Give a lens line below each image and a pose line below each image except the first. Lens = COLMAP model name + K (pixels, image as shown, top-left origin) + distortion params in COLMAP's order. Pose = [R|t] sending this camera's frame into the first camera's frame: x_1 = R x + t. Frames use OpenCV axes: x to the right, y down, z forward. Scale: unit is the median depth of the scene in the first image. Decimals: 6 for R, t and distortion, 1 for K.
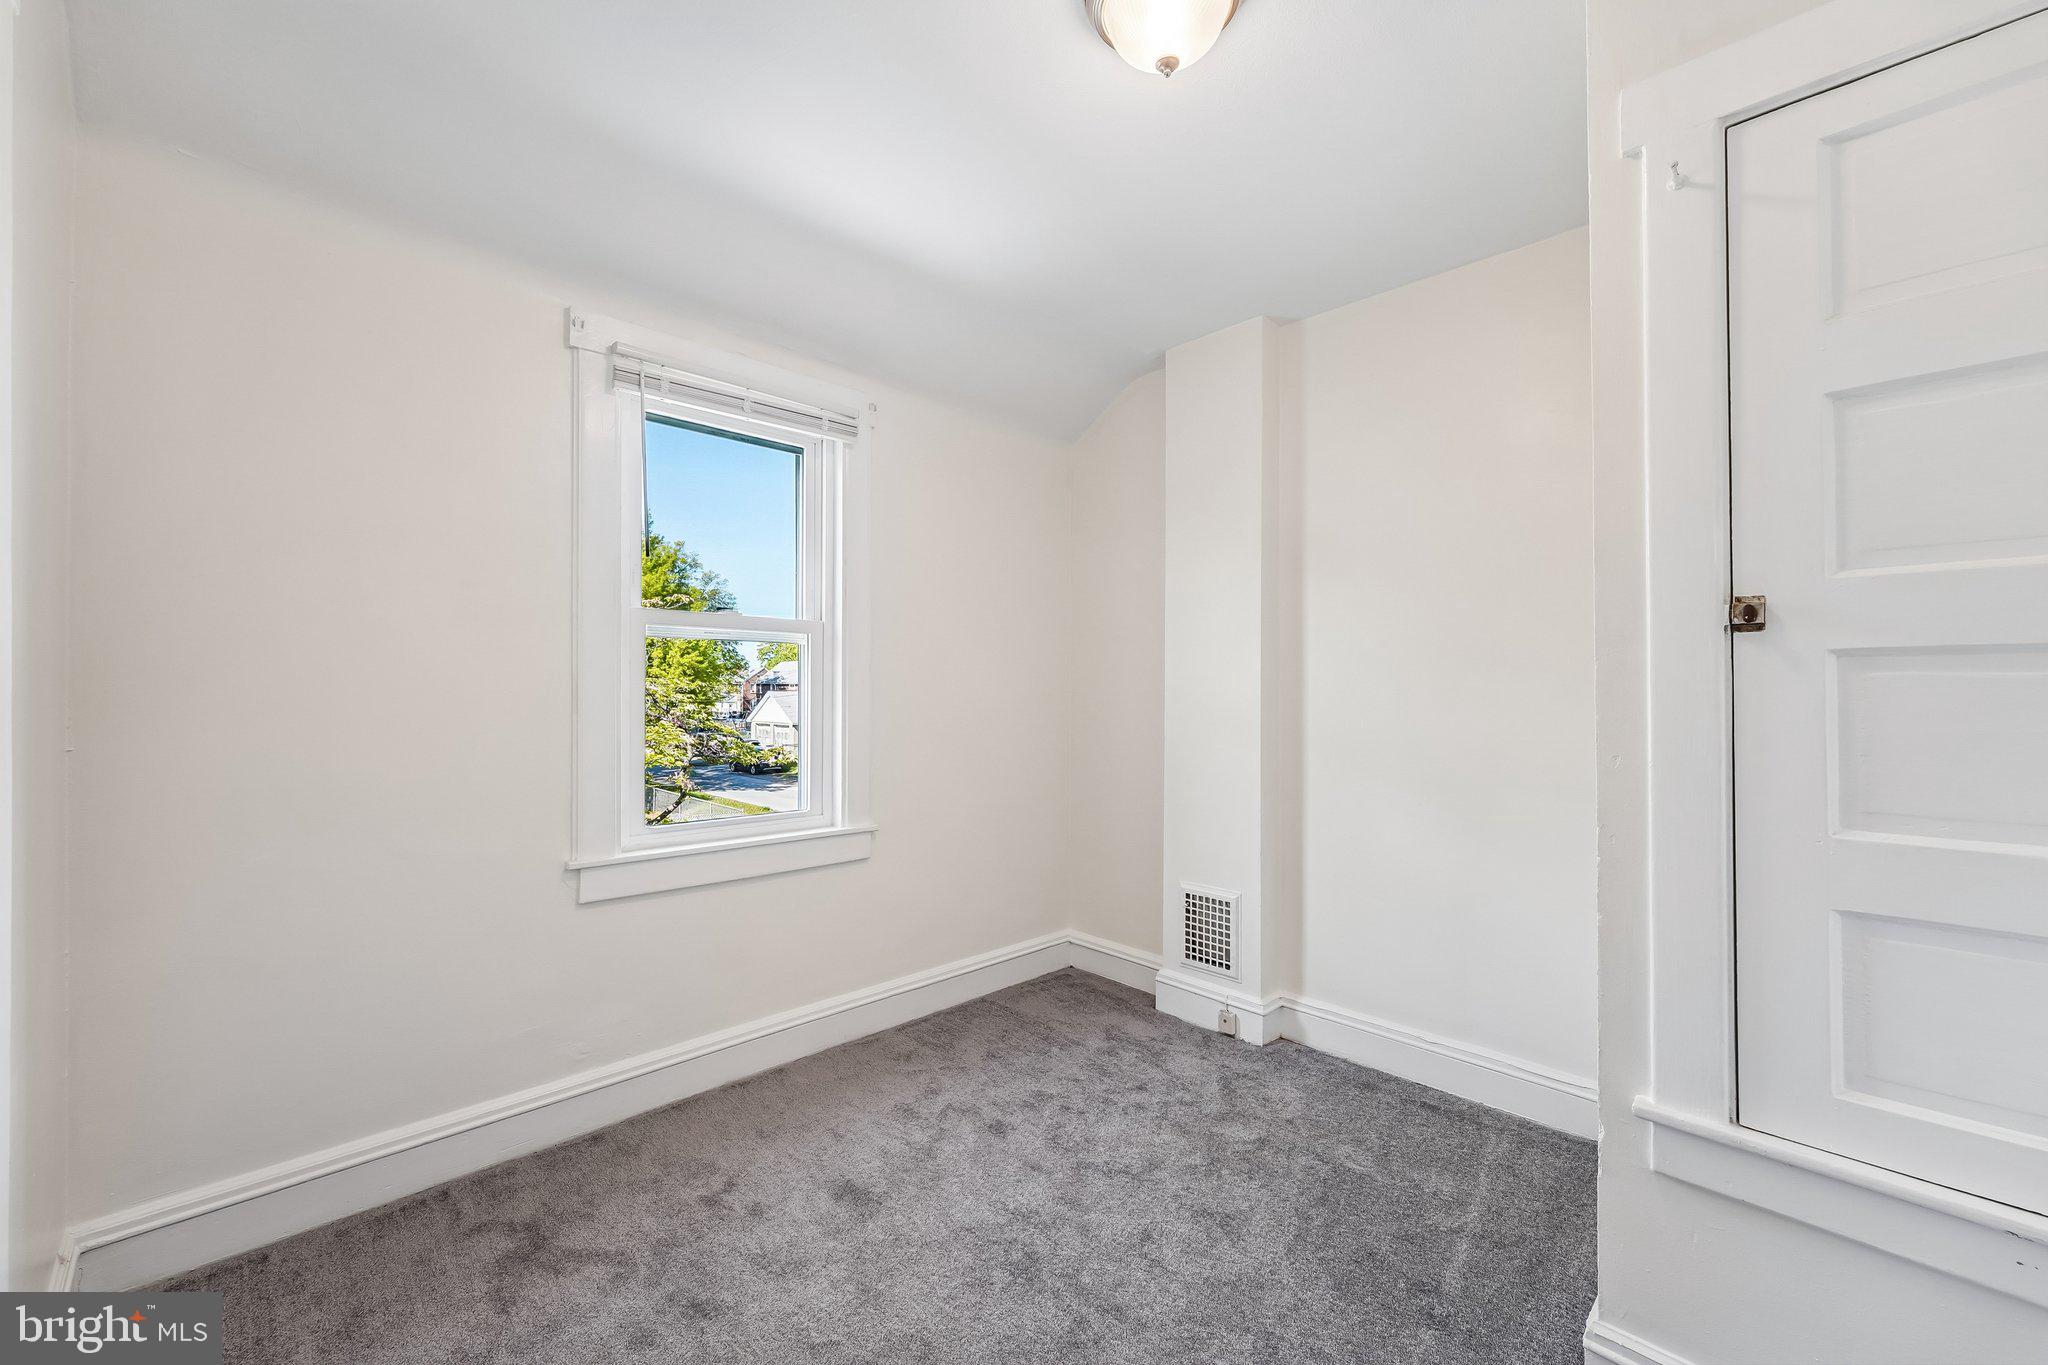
lens RADIAL K [[818.8, 0, 1024.0], [0, 818.8, 682.5], [0, 0, 1]] dist [-0.000089, 0.000192]
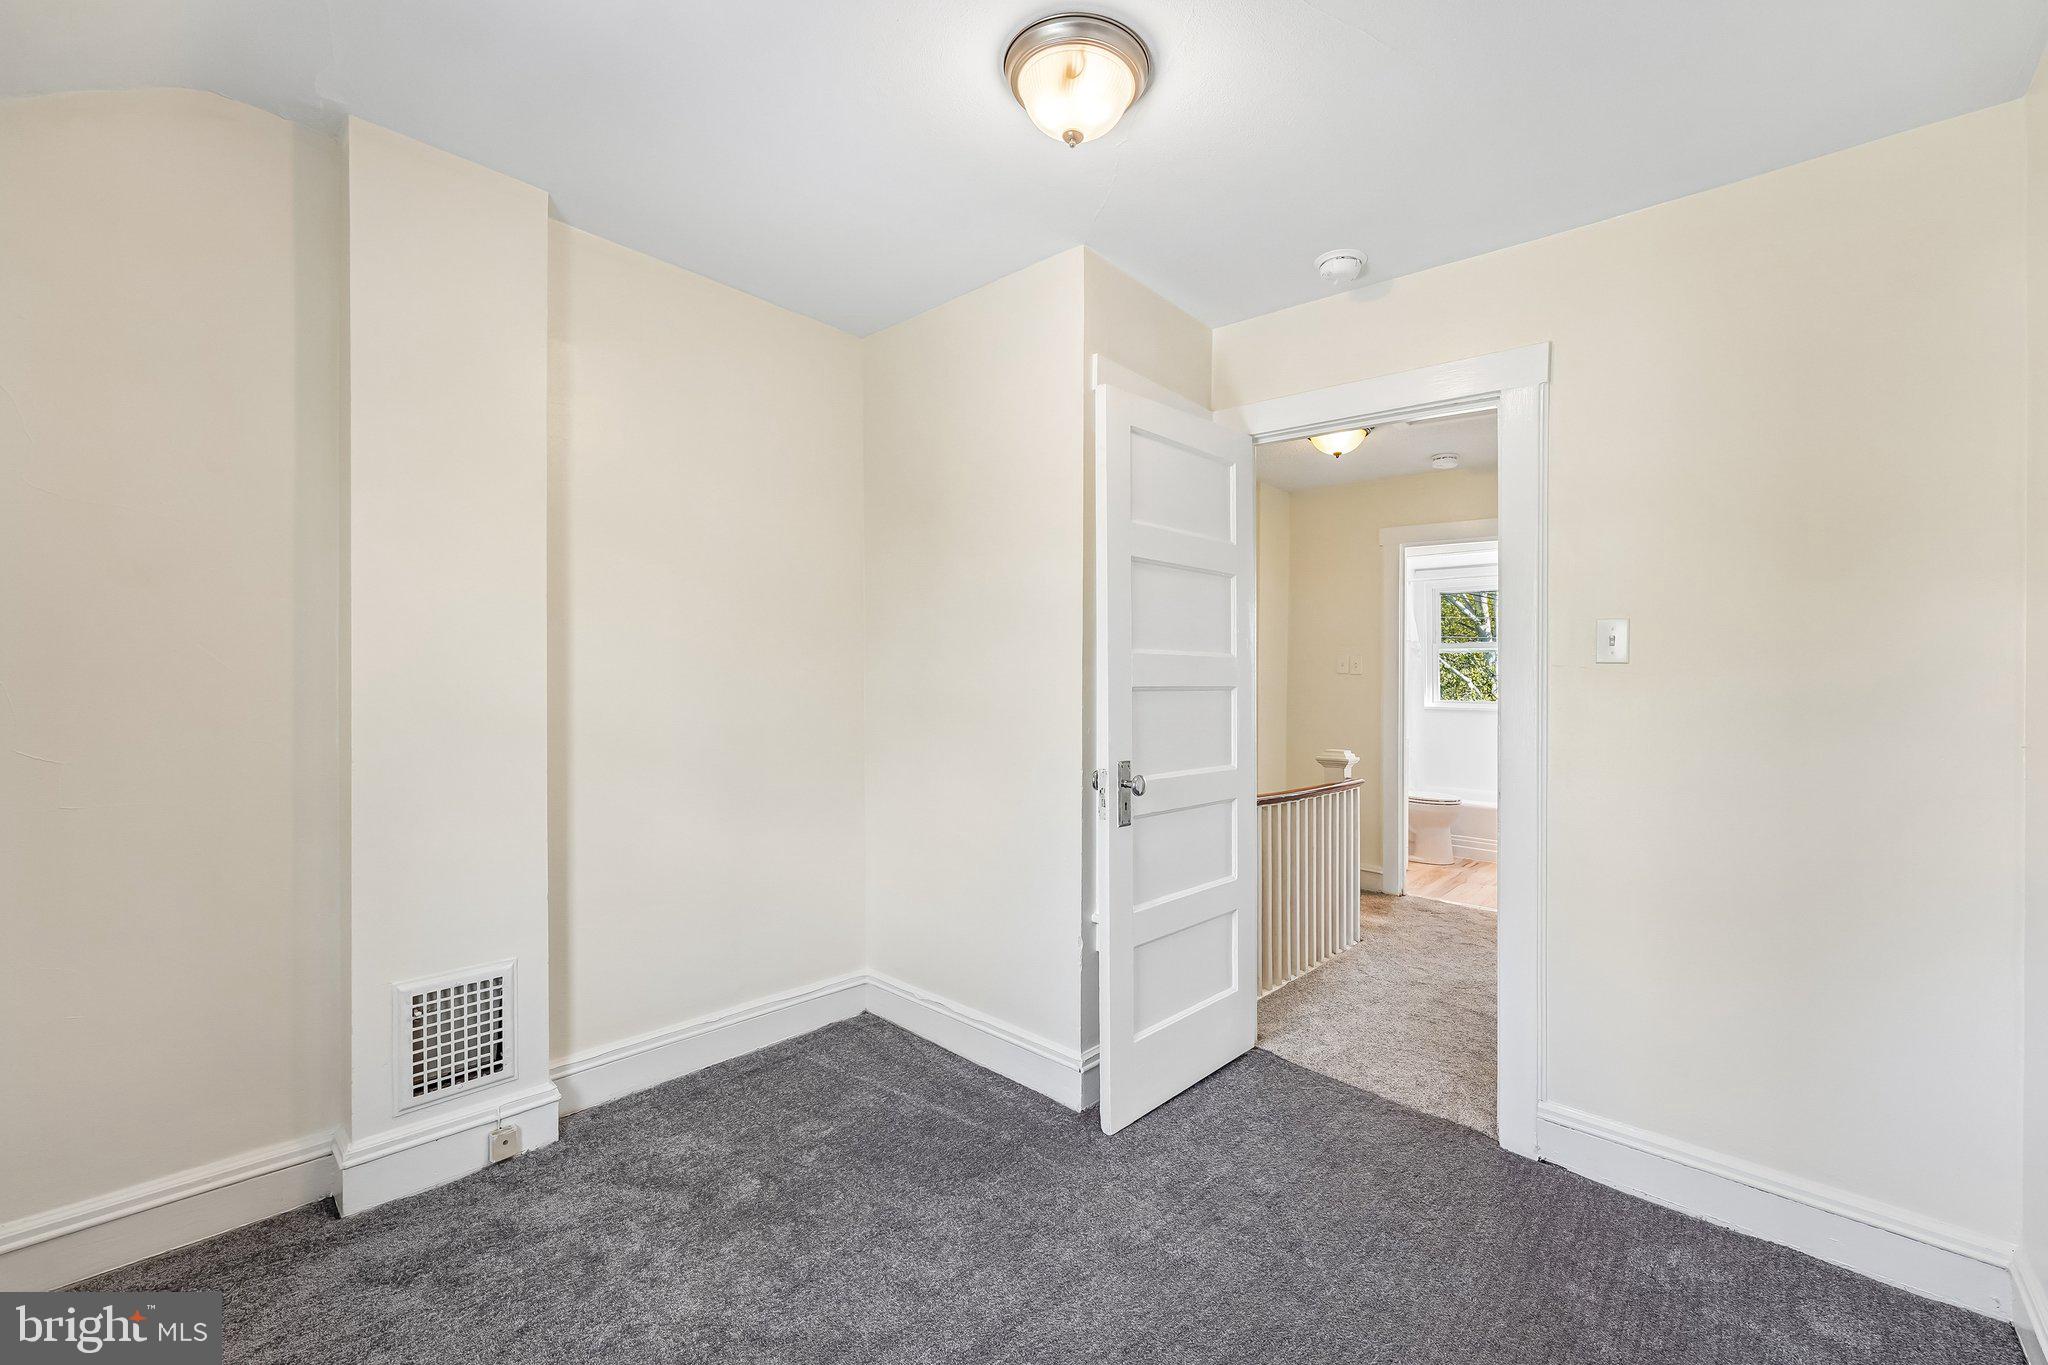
lens RADIAL K [[818.8, 0, 1024.0], [0, 818.8, 682.5], [0, 0, 1]] dist [-0.000089, 0.000192]
pose [[-0.045235, -0.007299, 0.998950, -0.501067], [-0.025900, 0.999646, 0.006131, -0.004367], [-0.998641, -0.025595, -0.045408, 0.608388]]
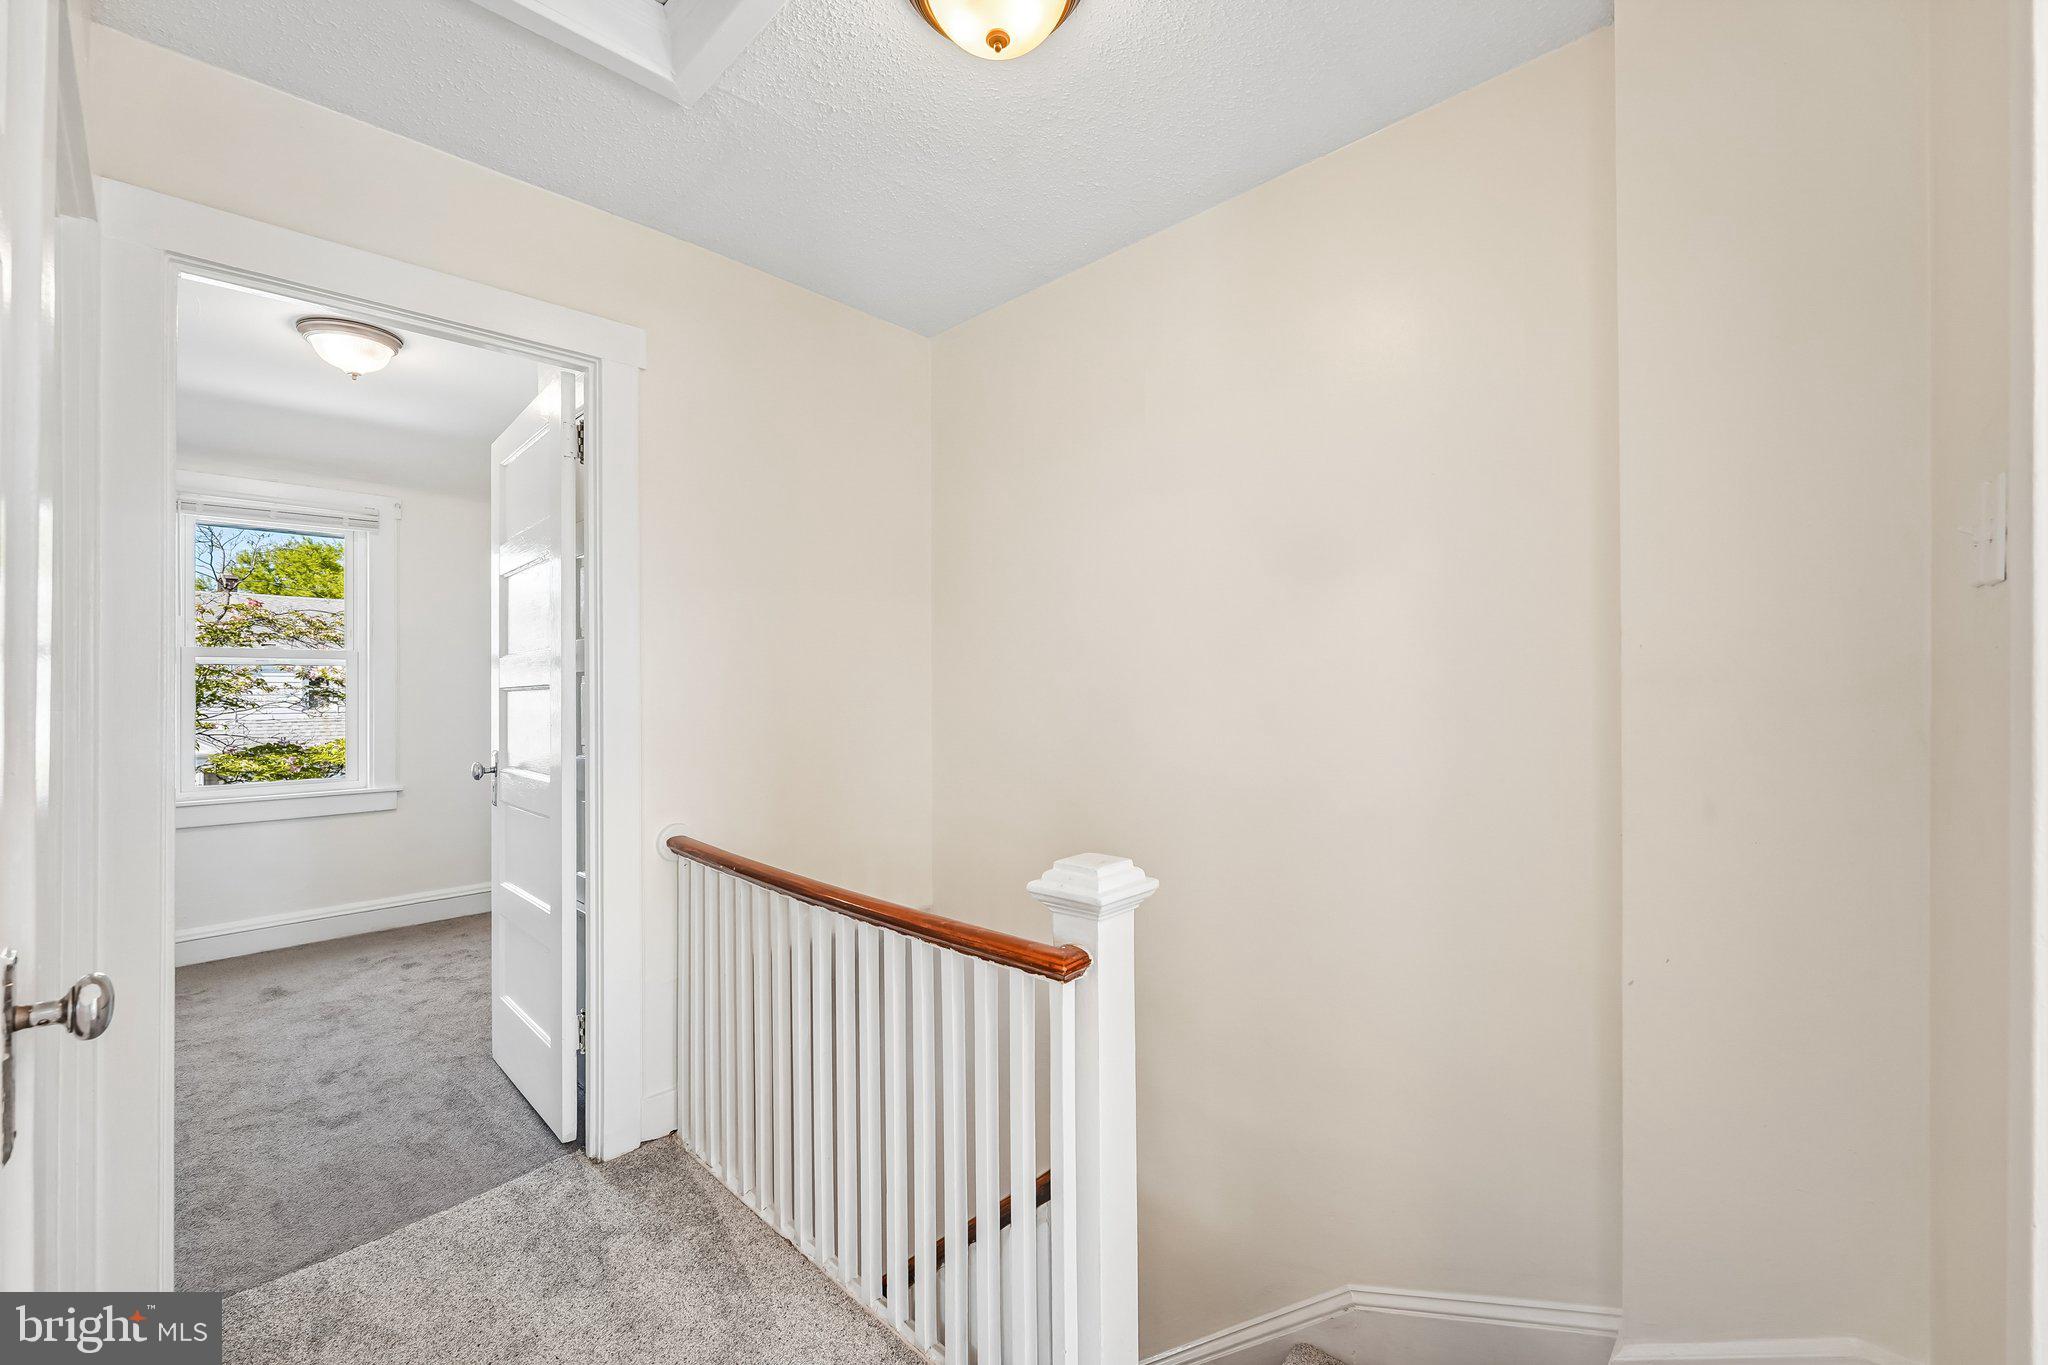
lens RADIAL K [[832.2, 0, 1024.0], [0, 832.2, 682.5], [0, 0, 1]] dist [0.004265, 0.000466]
pose [[0.999184, -0.008257, 0.039526, 0.903270], [0.008307, 0.999965, -0.001090, -0.005233], [-0.039515, 0.001417, 0.999218, -0.566890]]
